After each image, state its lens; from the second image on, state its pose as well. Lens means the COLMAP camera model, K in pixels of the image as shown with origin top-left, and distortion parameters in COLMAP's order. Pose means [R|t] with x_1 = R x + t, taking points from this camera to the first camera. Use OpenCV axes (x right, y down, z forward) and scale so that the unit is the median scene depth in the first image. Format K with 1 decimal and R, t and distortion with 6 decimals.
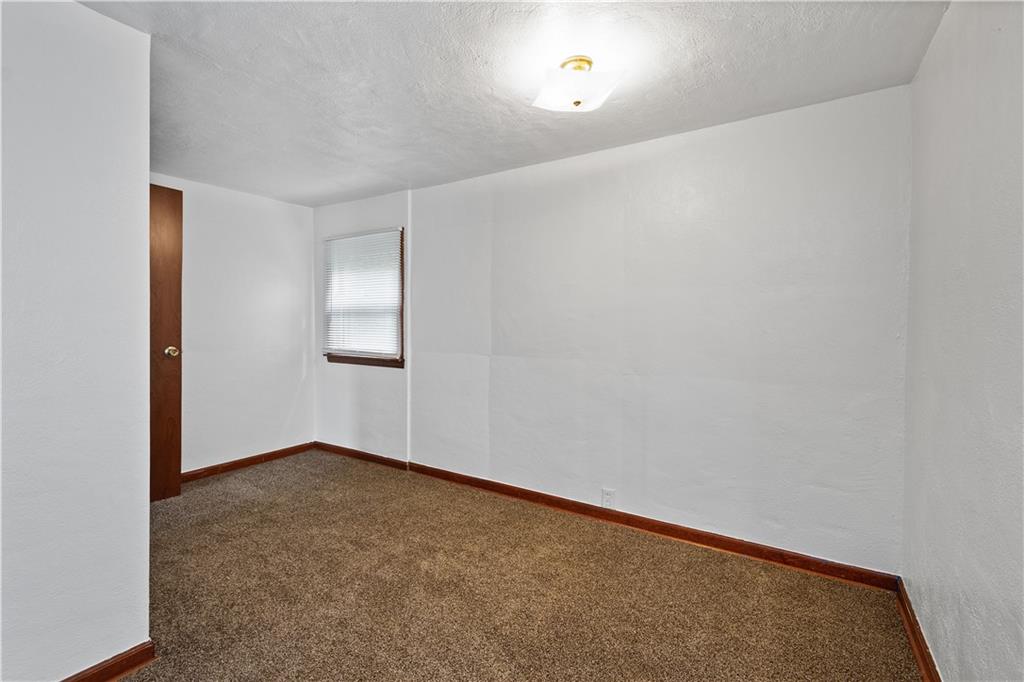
lens RADIAL K [[453.5, 0, 506.4], [0, 453.5, 343.6], [0, 0, 1]] dist [0.006201, -0.000131]
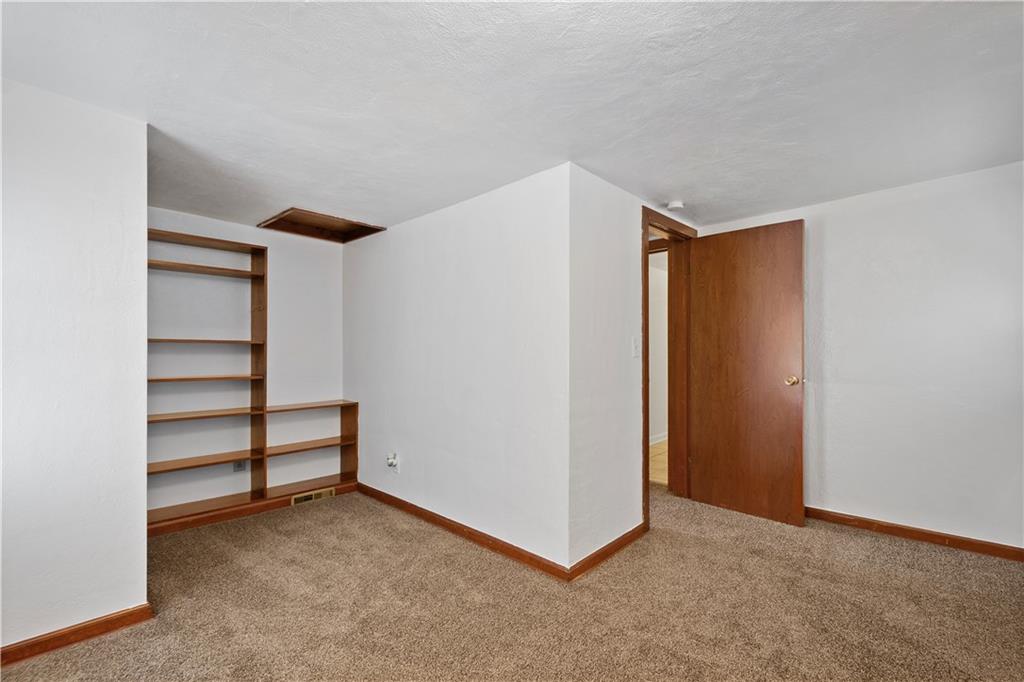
lens RADIAL K [[454.0, 0, 513.9], [0, 454.0, 353.4], [0, 0, 1]] dist [0.000407, -0.000100]
pose [[-0.196882, -0.011014, -0.980365, 0.394708], [-0.034369, 0.999400, -0.004326, -0.018467], [0.979825, 0.032843, -0.197143, 0.614046]]
